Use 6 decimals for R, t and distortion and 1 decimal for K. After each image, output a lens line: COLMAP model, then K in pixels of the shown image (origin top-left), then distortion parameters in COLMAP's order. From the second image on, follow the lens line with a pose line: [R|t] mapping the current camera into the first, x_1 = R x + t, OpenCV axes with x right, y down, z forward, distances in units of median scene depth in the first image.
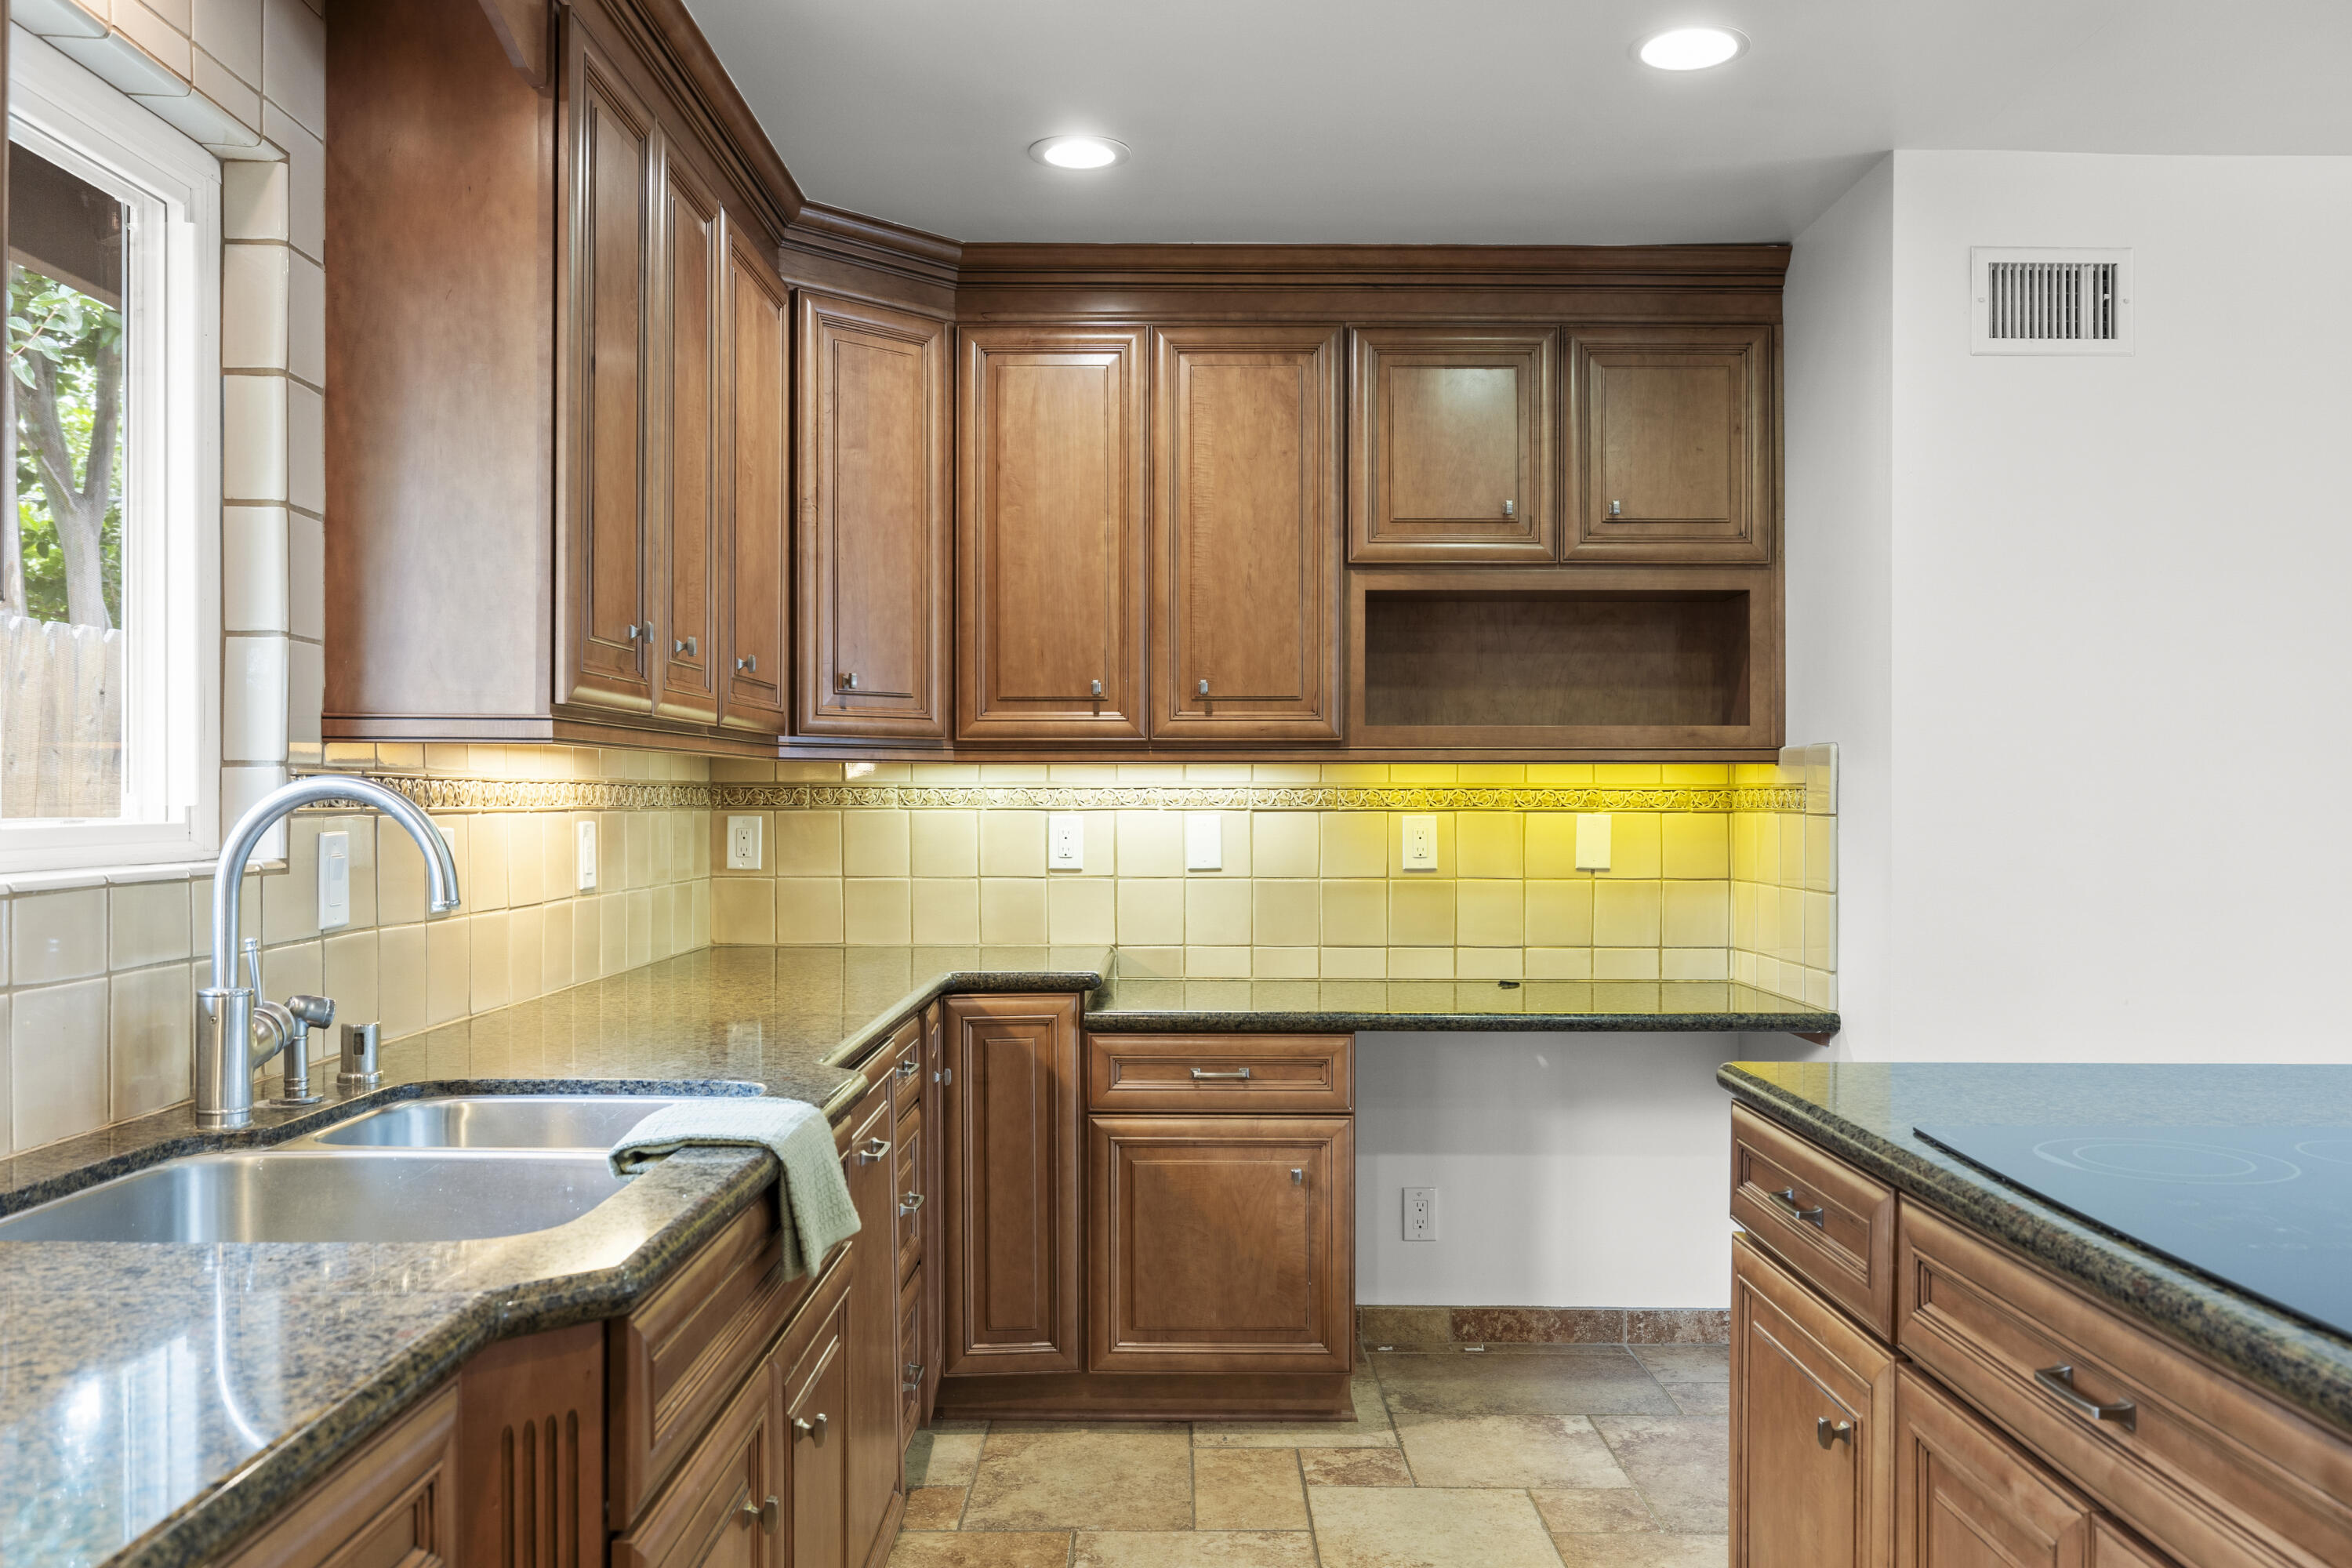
lens RADIAL K [[1827.5, 0, 1175.8], [0, 1827.5, 798.4], [0, 0, 1]] dist [-0.004590, -0.003704]
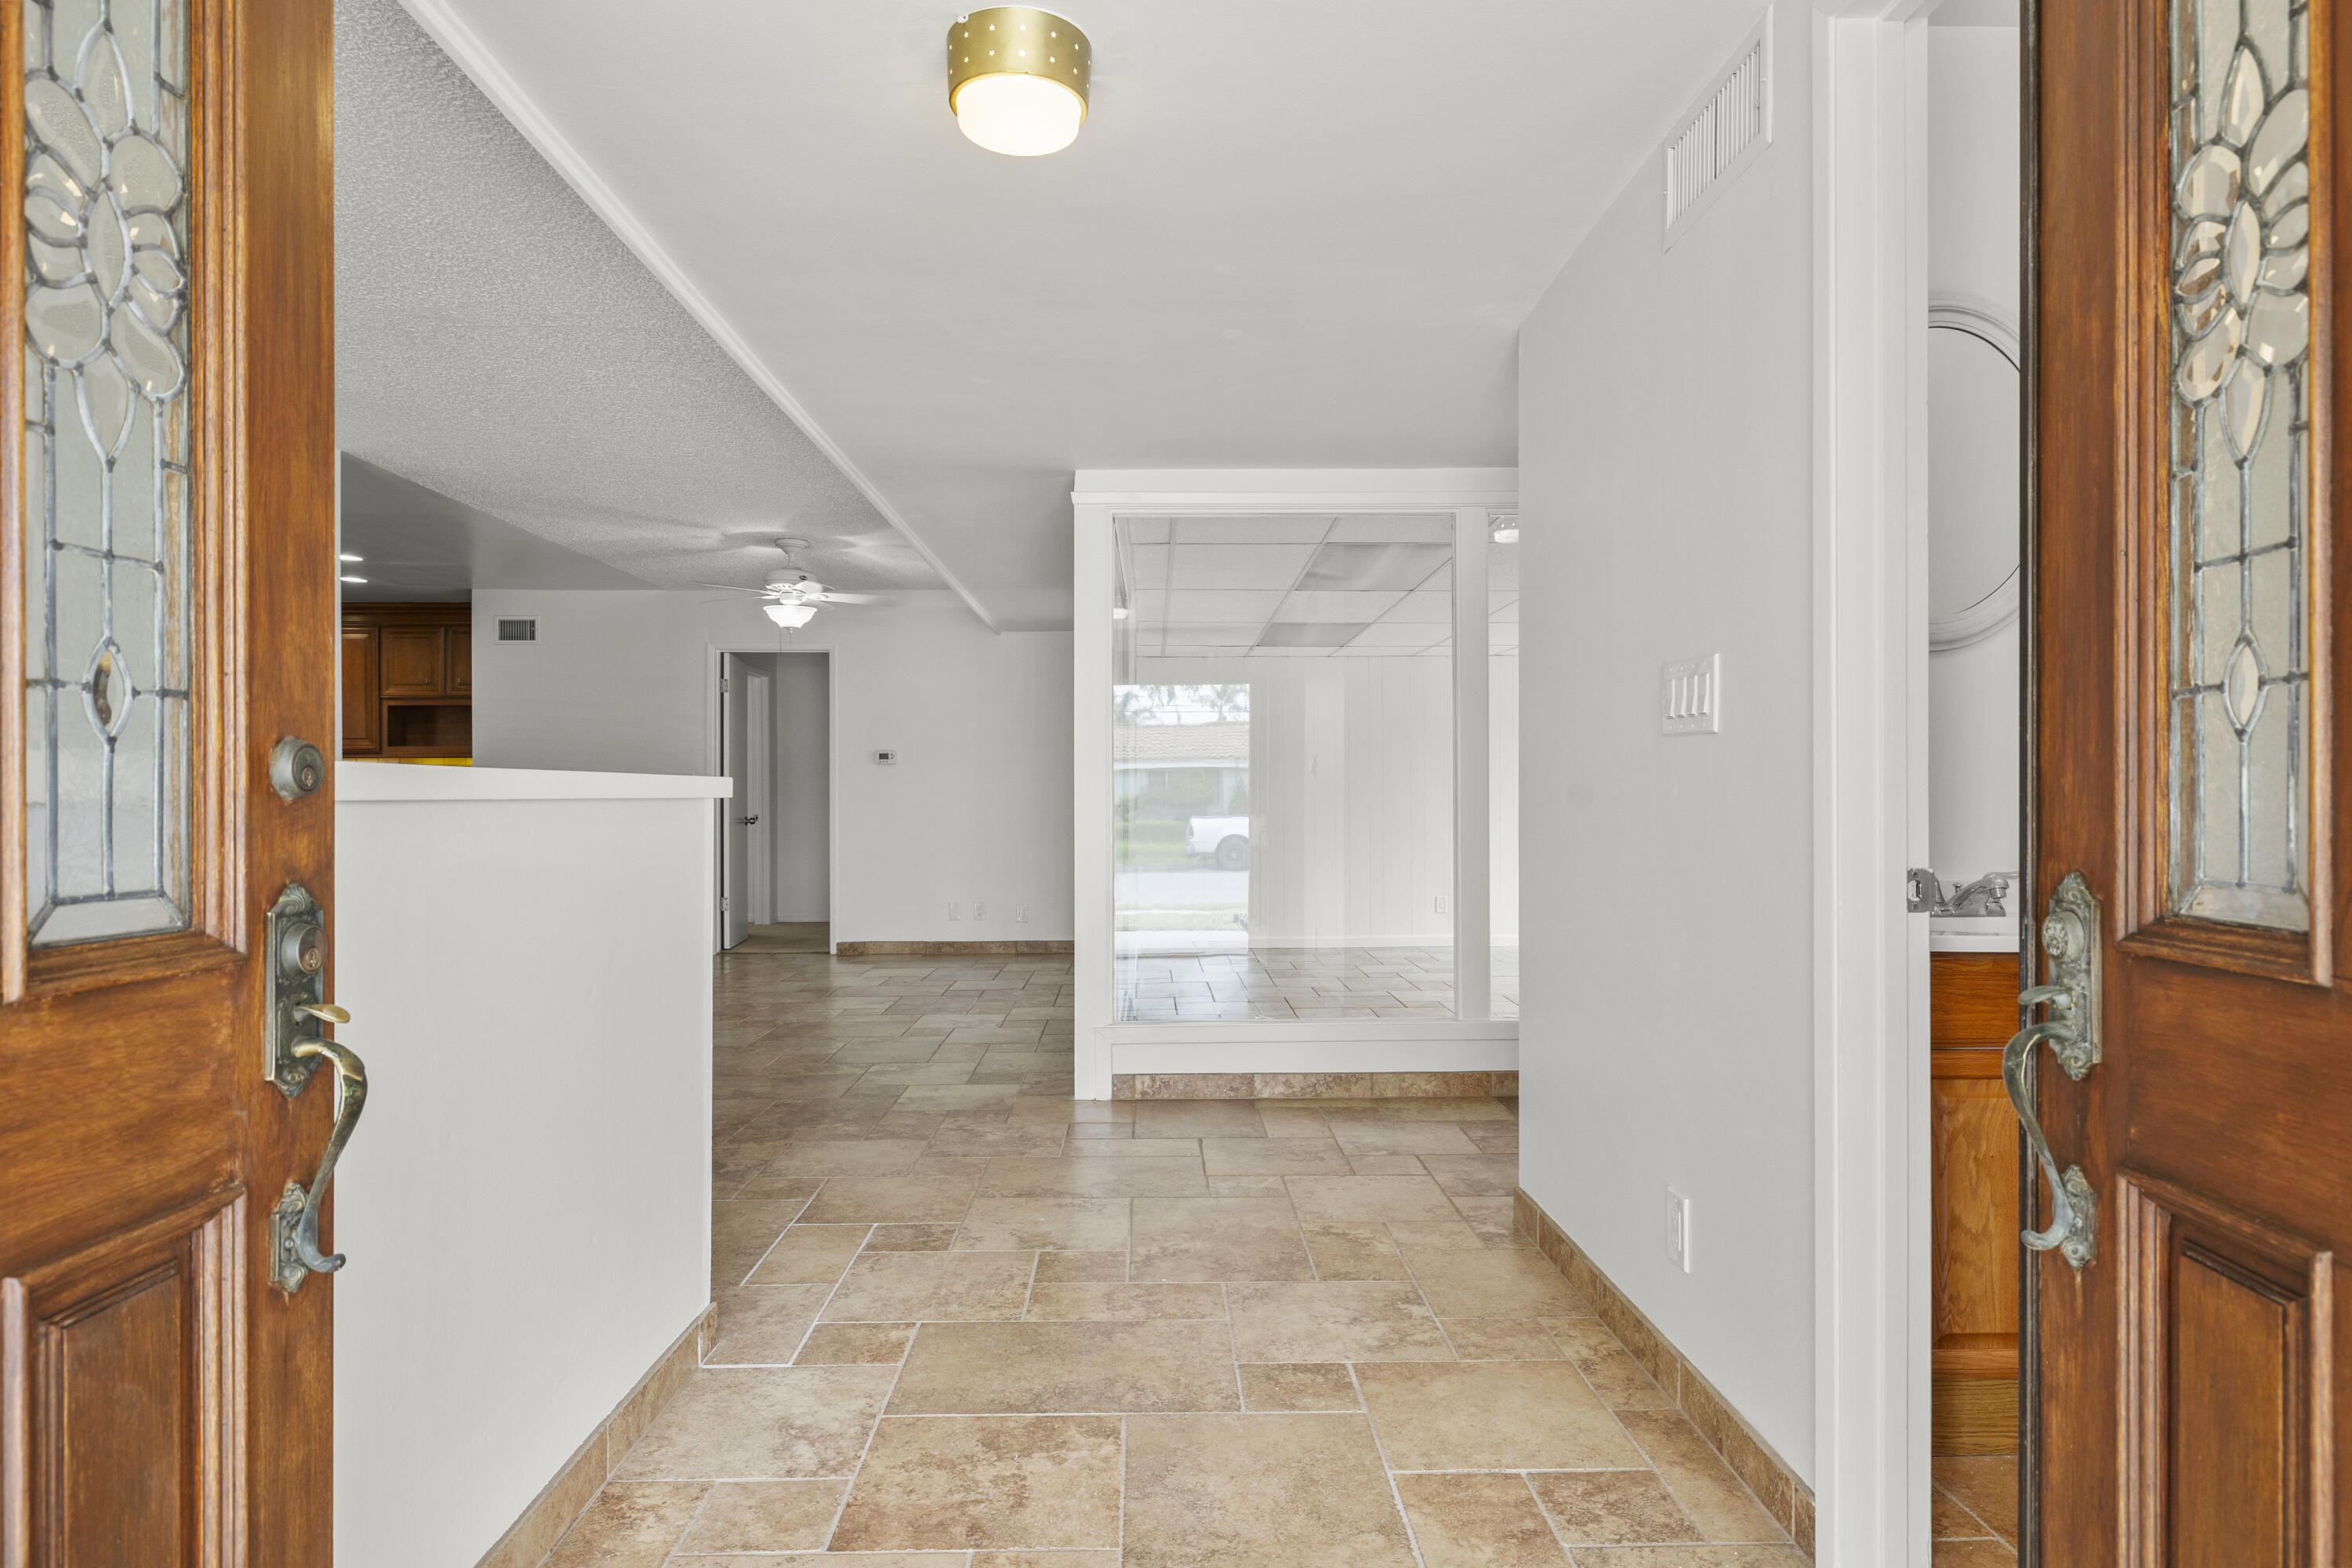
lens RADIAL K [[1348.0, 0, 1174.7], [0, 1348.0, 783.8], [0, 0, 1]] dist [-0.003536, -0.000213]
pose [[0.999755, -0.006701, 0.021113, 1.472845], [0.006698, 0.999978, 0.000230, 0.035640], [-0.021114, -0.000088, 0.999777, -1.456813]]
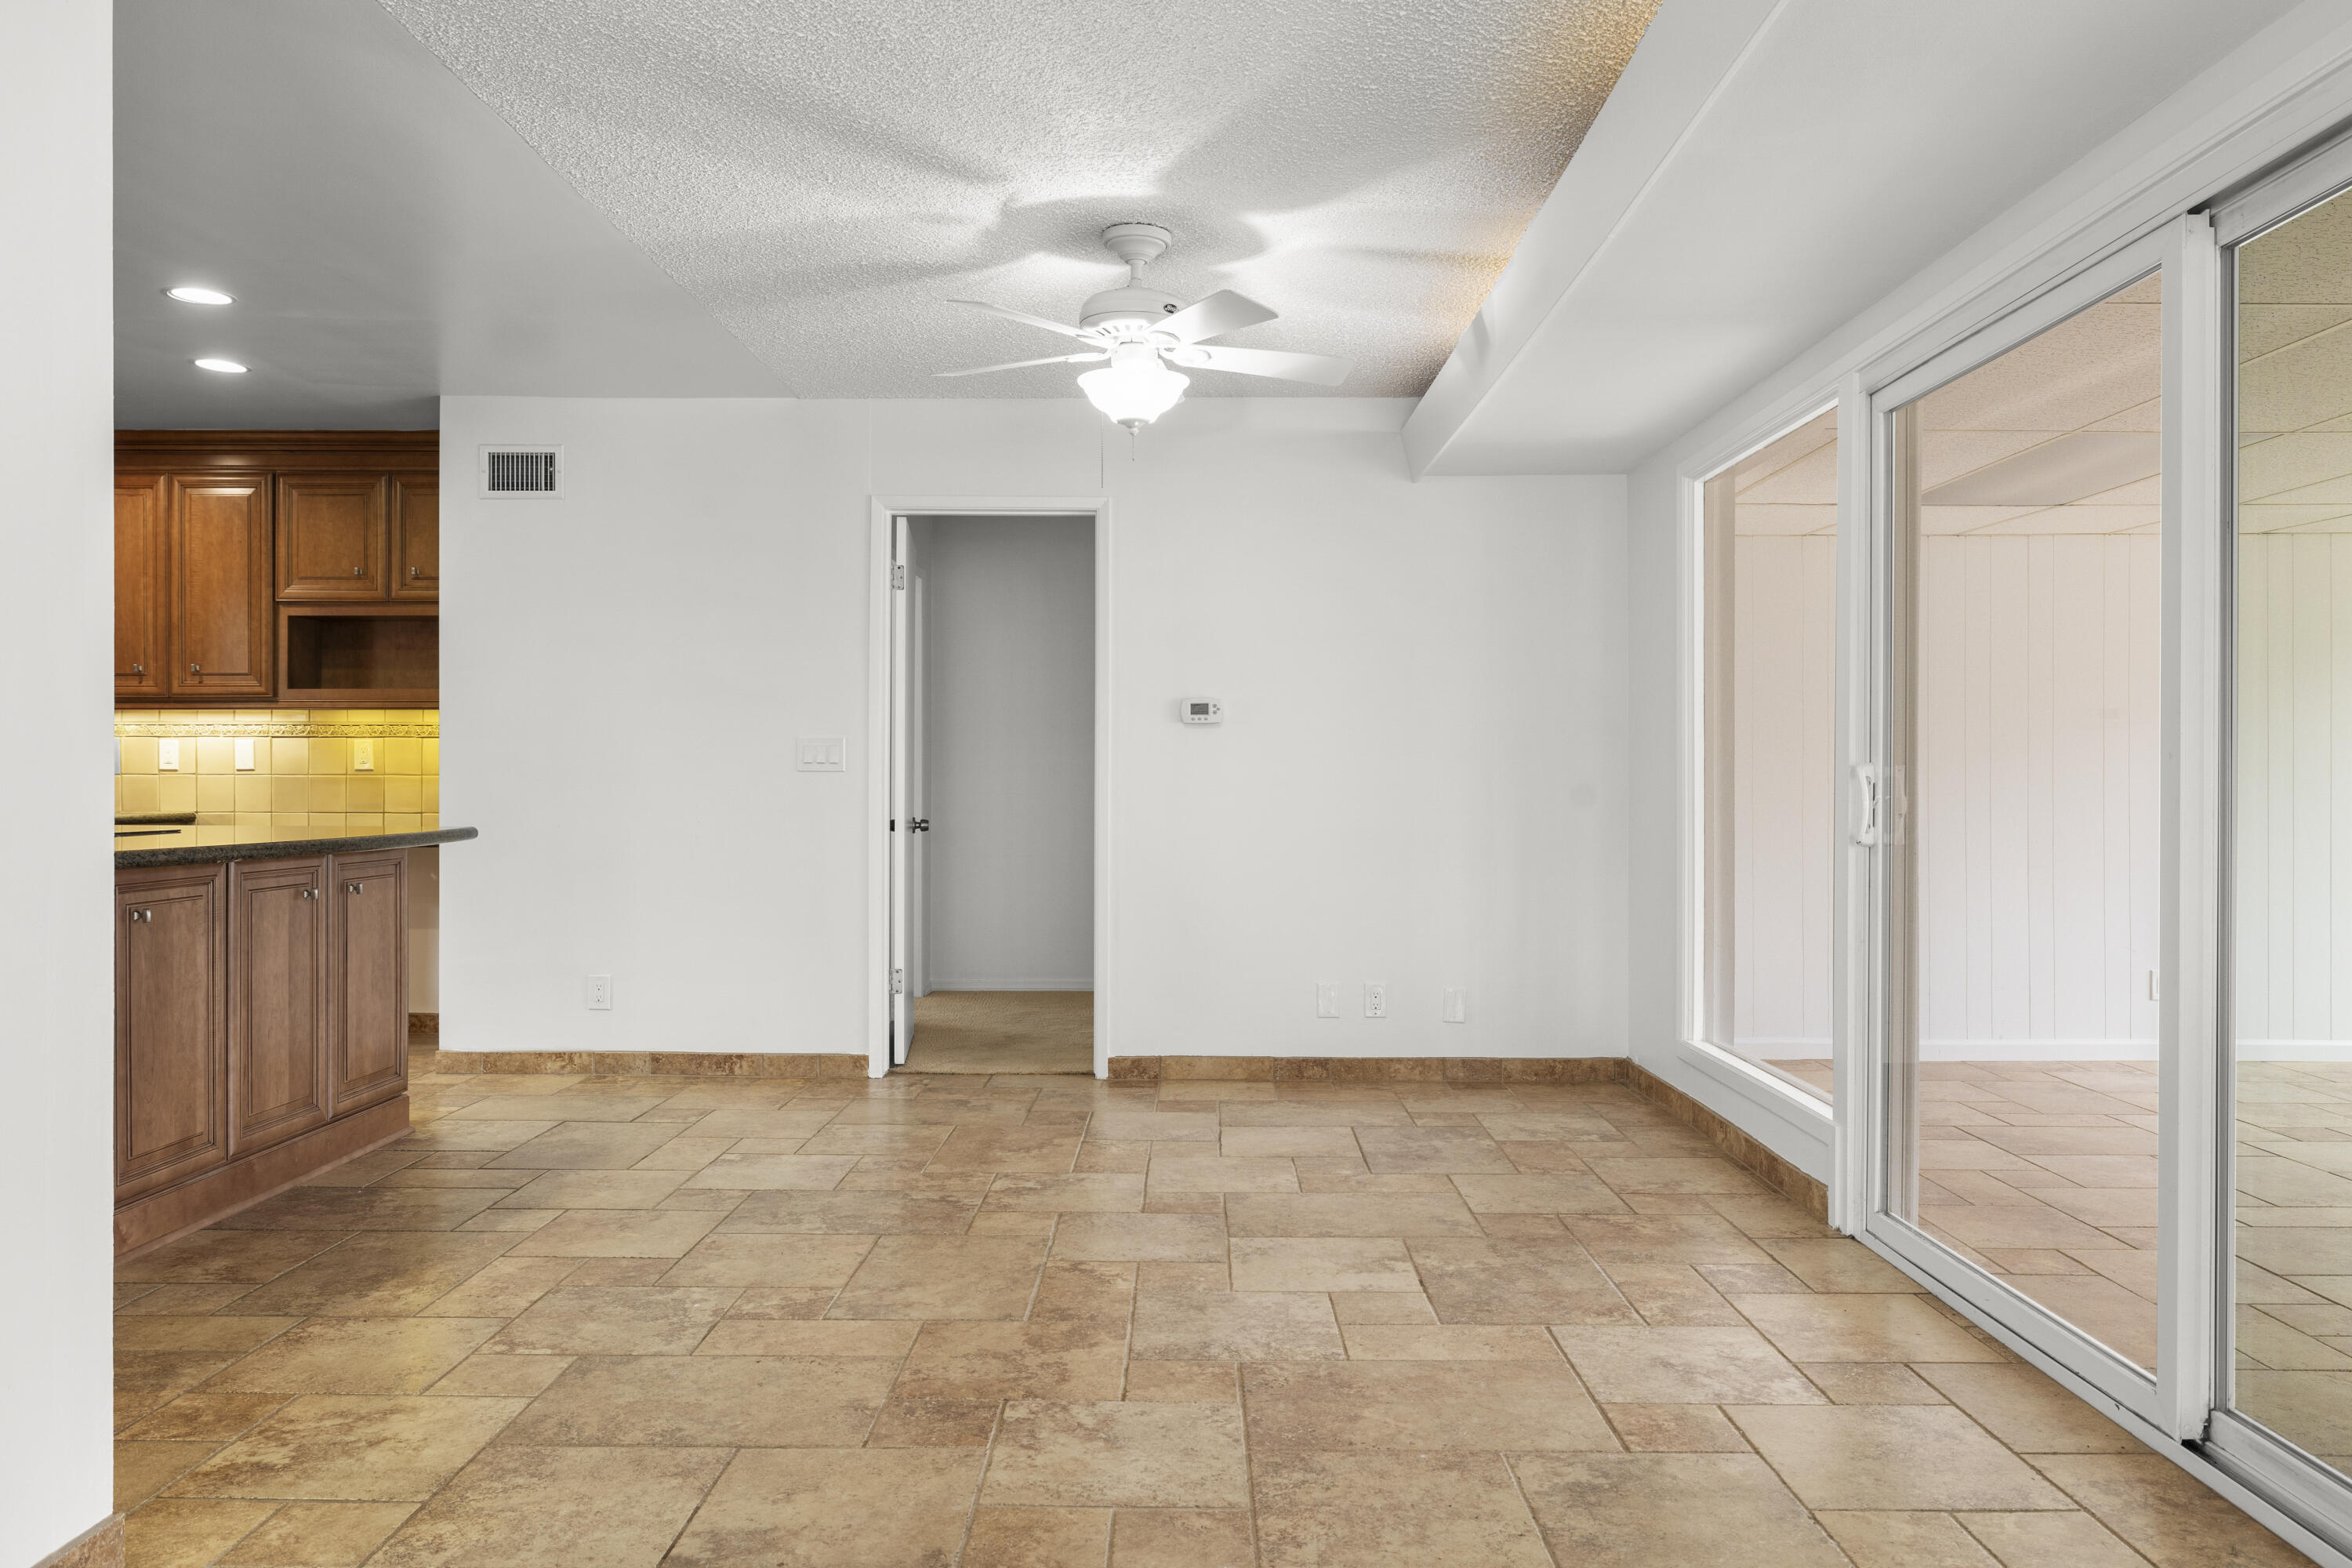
lens RADIAL K [[1612.7, 0, 1177.1], [0, 1612.7, 776.3], [0, 0, 1]] dist [0.009521, 0.002473]
pose [[0.999893, 0.001069, -0.014561, 1.030016], [-0.000983, 0.999982, 0.005904, 0.037737], [0.014567, -0.005889, 0.999877, -0.624168]]
